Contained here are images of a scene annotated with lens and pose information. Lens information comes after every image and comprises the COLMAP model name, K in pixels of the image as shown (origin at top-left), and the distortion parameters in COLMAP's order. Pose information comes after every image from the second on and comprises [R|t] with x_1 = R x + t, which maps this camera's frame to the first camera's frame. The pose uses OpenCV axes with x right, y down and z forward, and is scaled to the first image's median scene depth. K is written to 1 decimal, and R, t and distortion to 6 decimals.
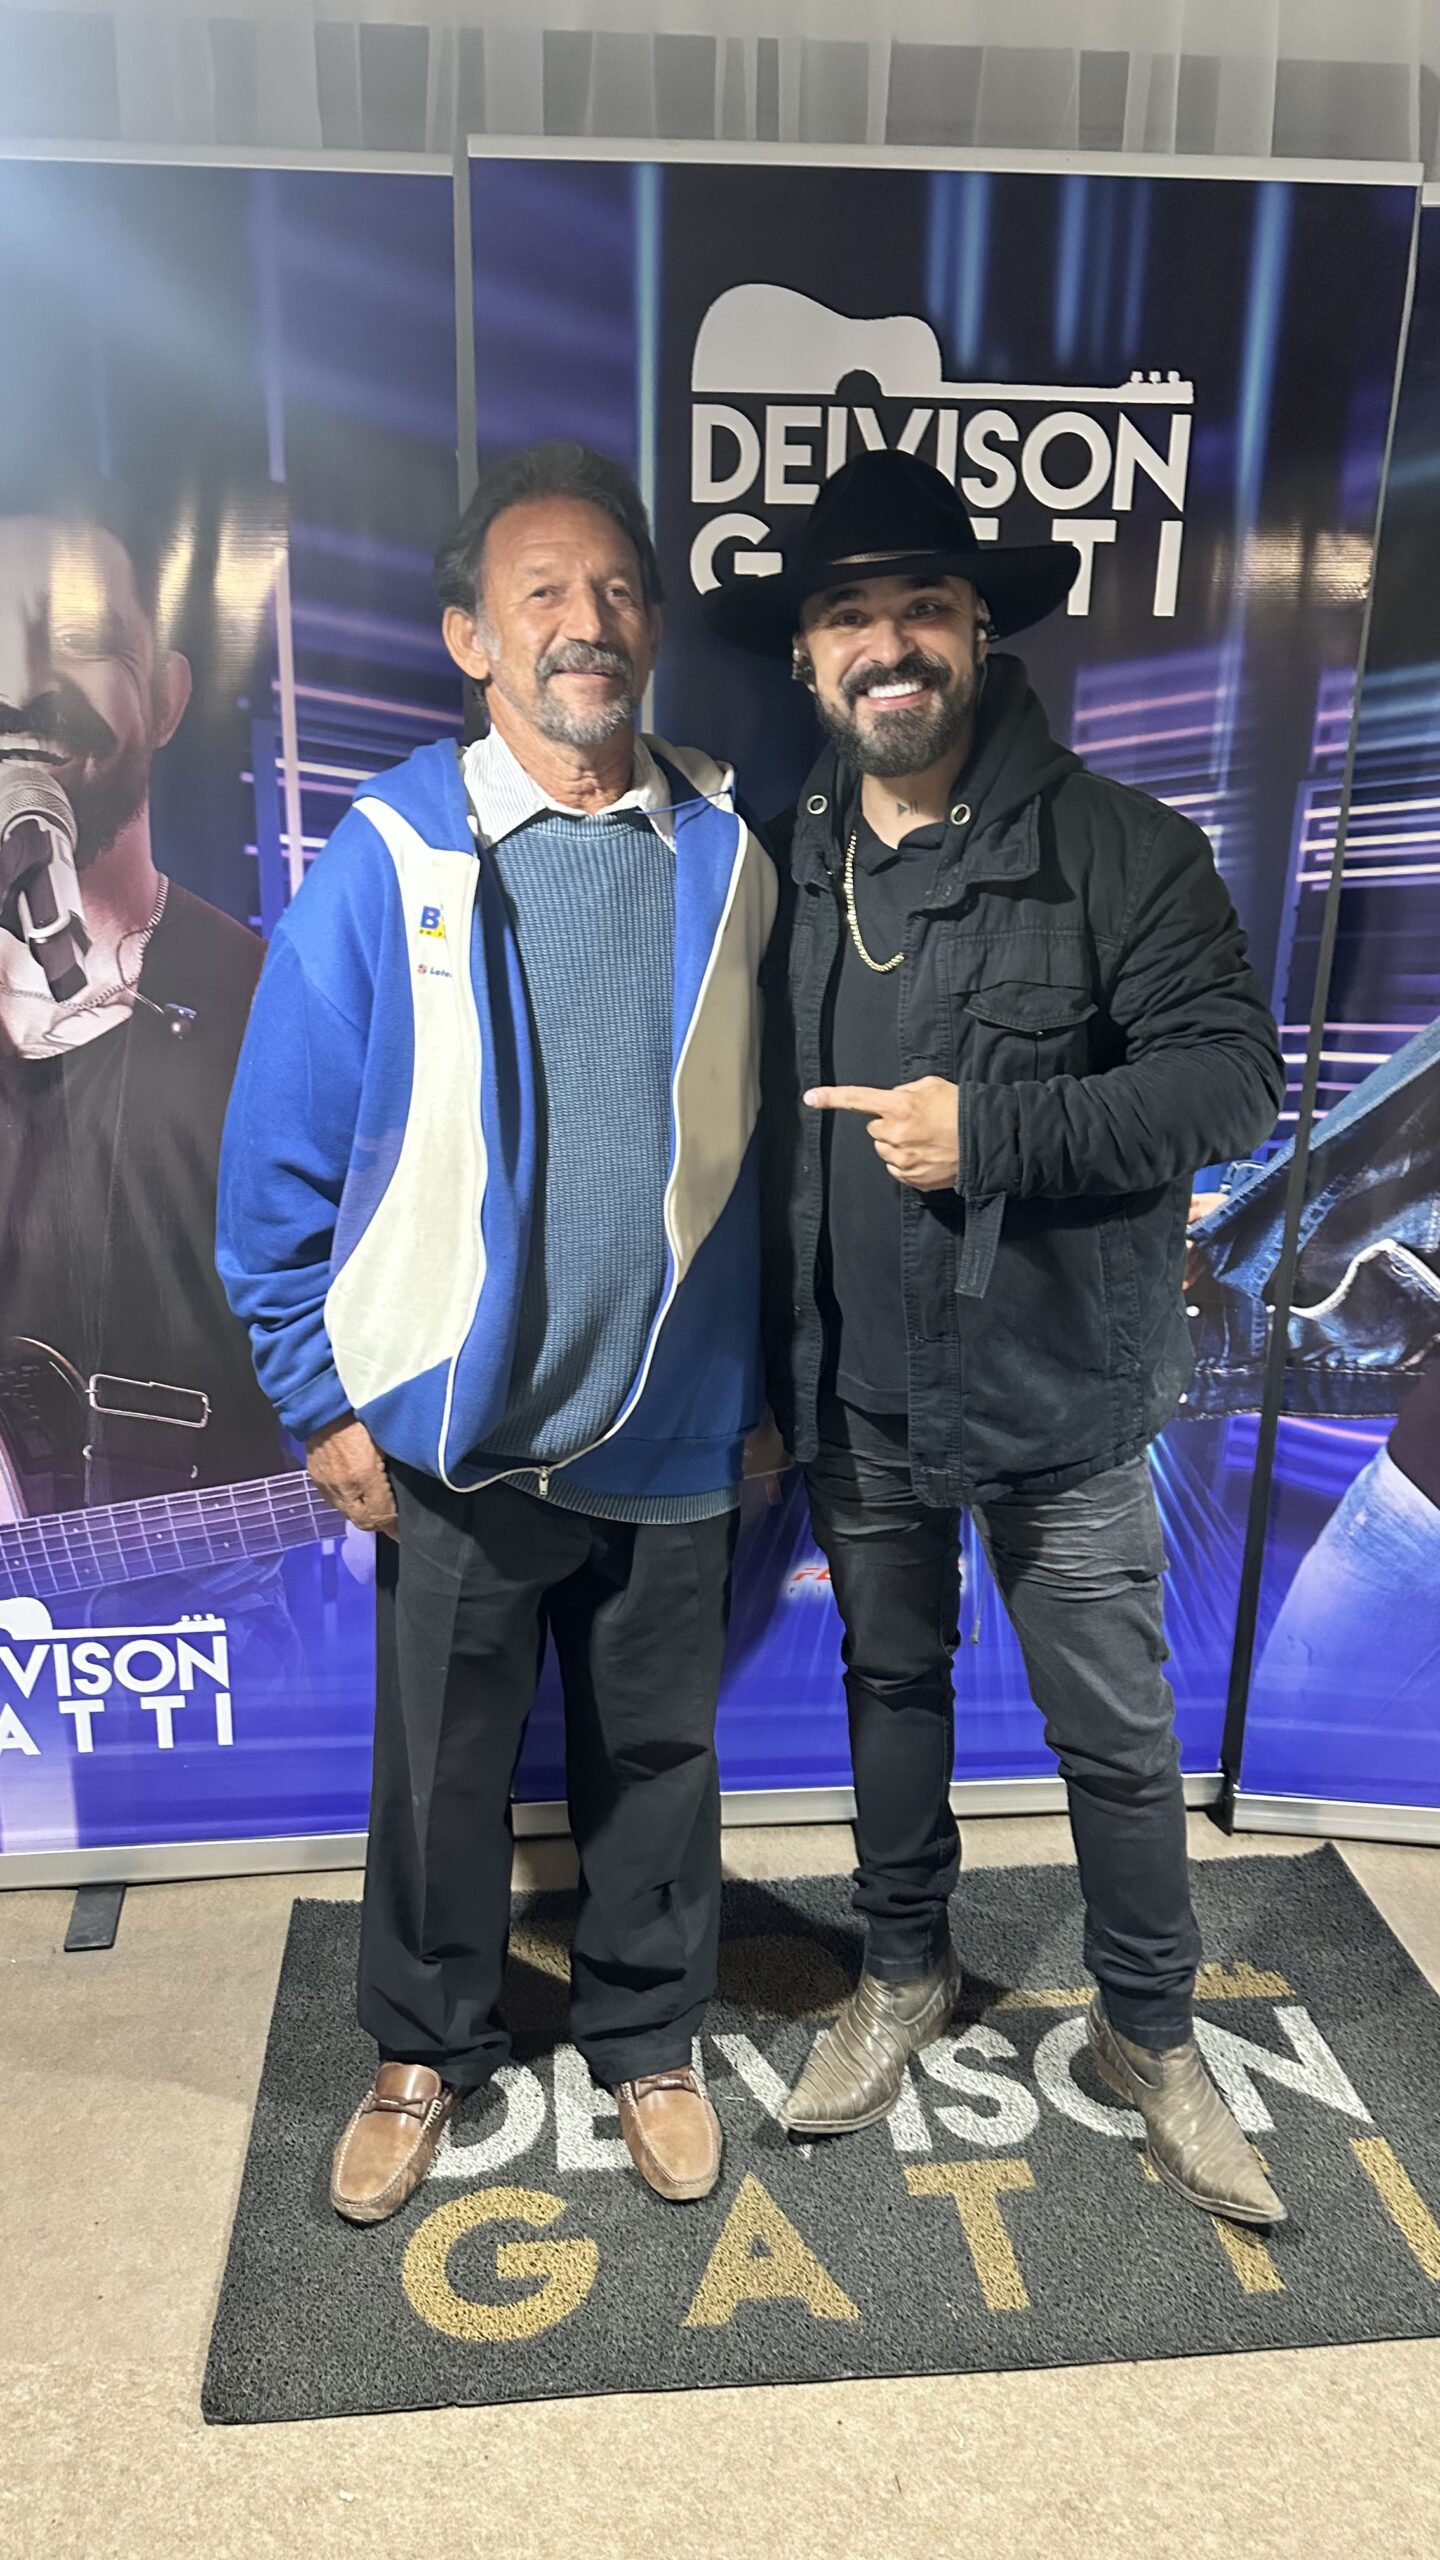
lens RADIAL K [[1858.2, 0, 707.2], [0, 1858.2, 1274.8], [0, 0, 1]] dist [0.012929, -0.033853]
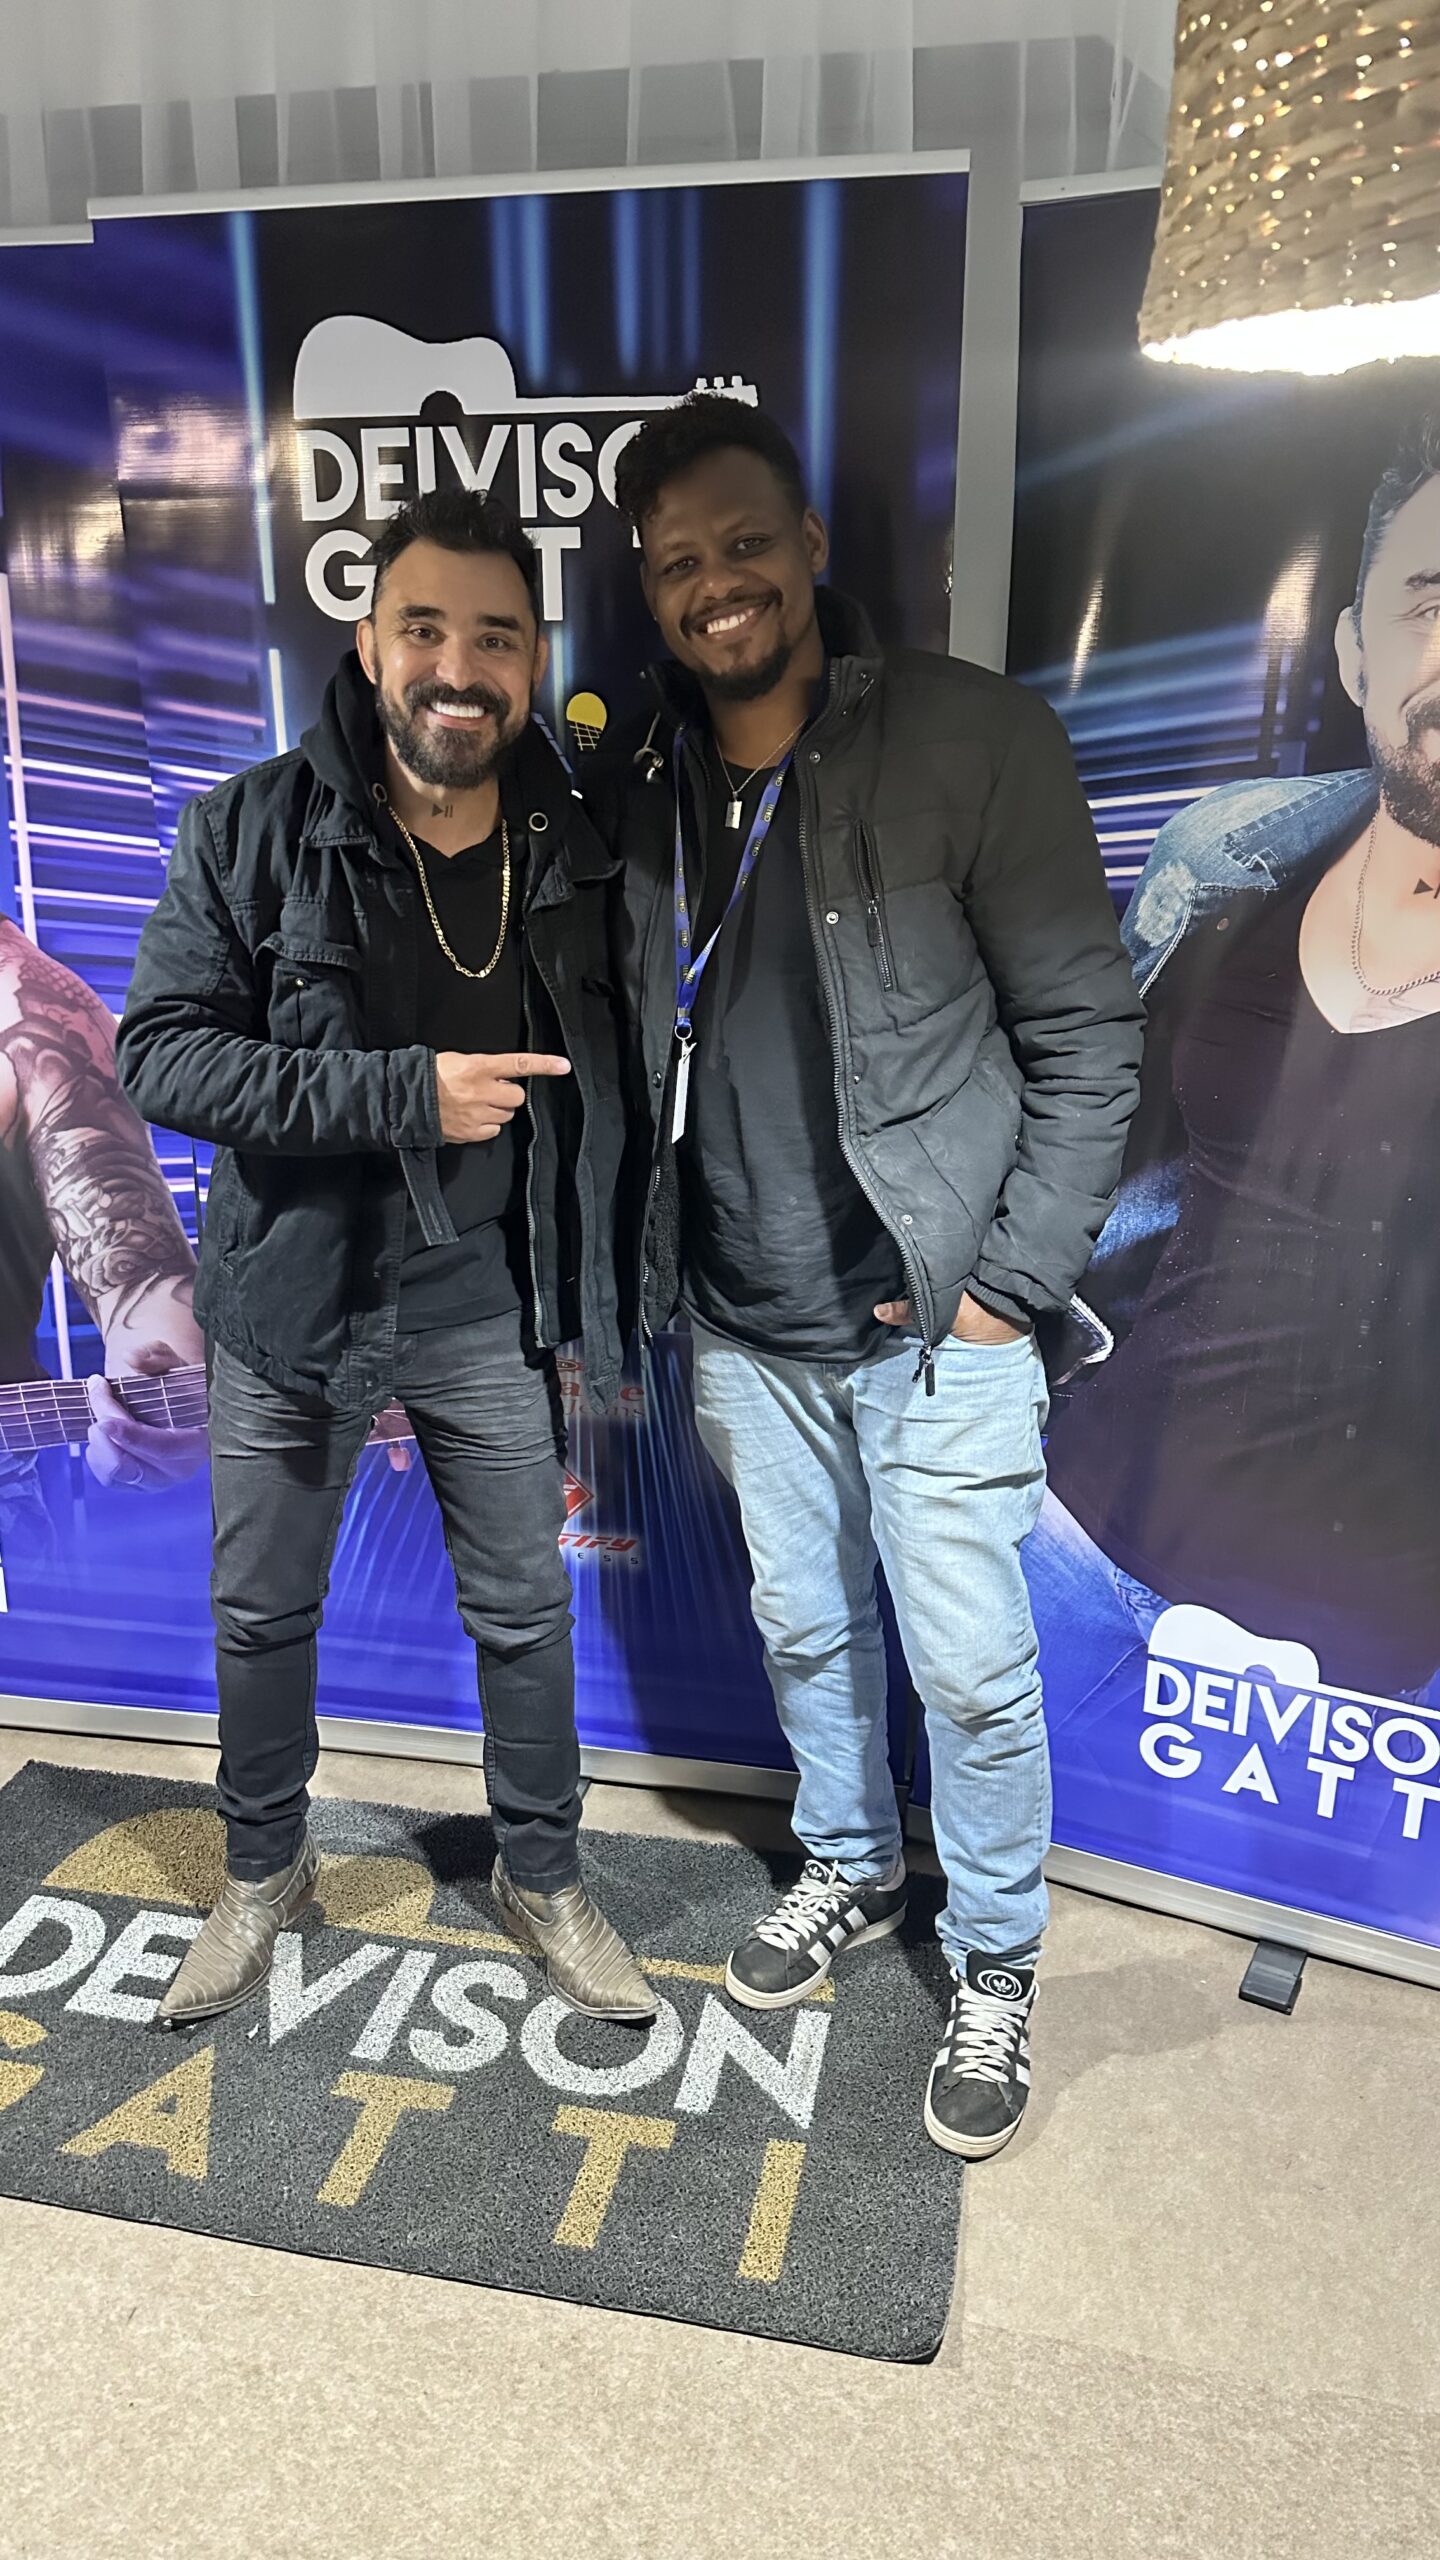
lens RADIAL K [[1858.2, 0, 717.8], [0, 1858.2, 1279.5], [0, 0, 1]] dist [0.012929, -0.033853]
pose [[0.954240, 0.084245, -0.286930, 0.571675], [-0.081701, 0.996439, 0.020850, -0.015593], [0.287665, 0.003546, 0.957725, 0.028706]]
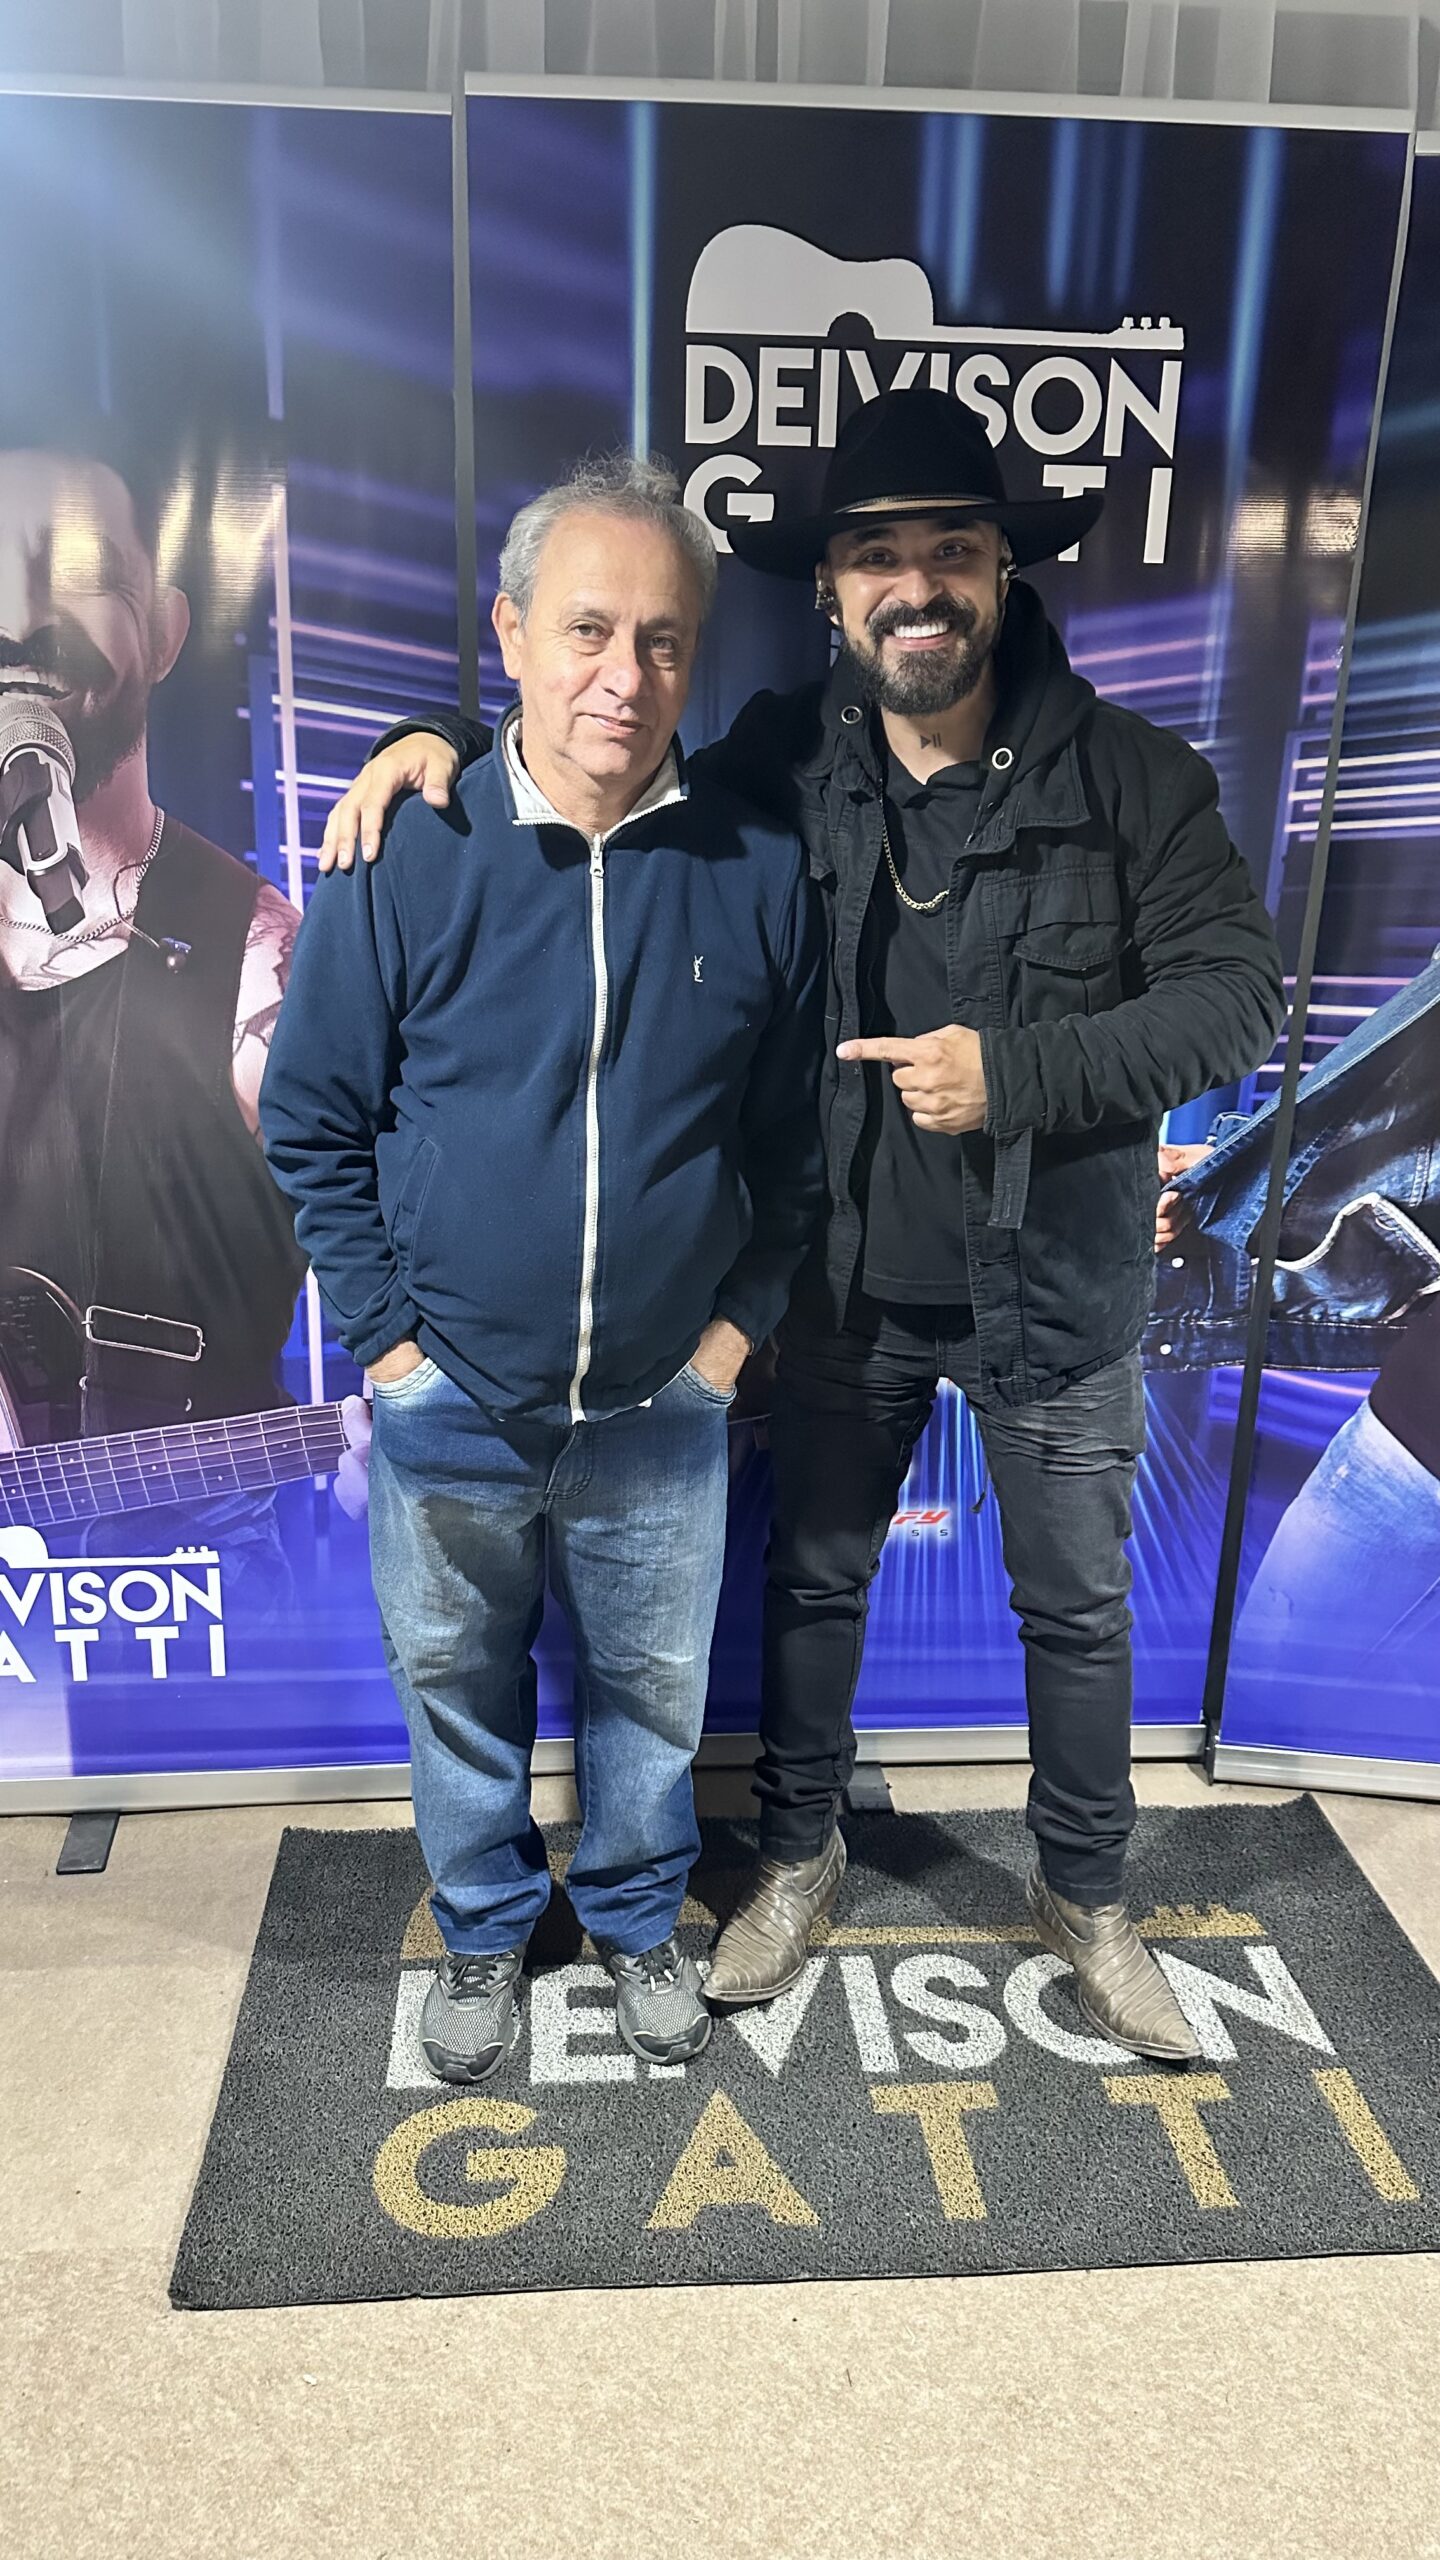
lens RADIAL K [[1858.2, 0, 726.2], [0, 1858.2, 1300.3], [0, 0, 1]] dist [0.012929, -0.033853]
pose [[0.999875, 0.013692, -0.007927, 0.028489], [-0.013605, 0.999848, 0.010863, 0.038695], [0.008074, -0.010754, 0.999910, -0.014369]]
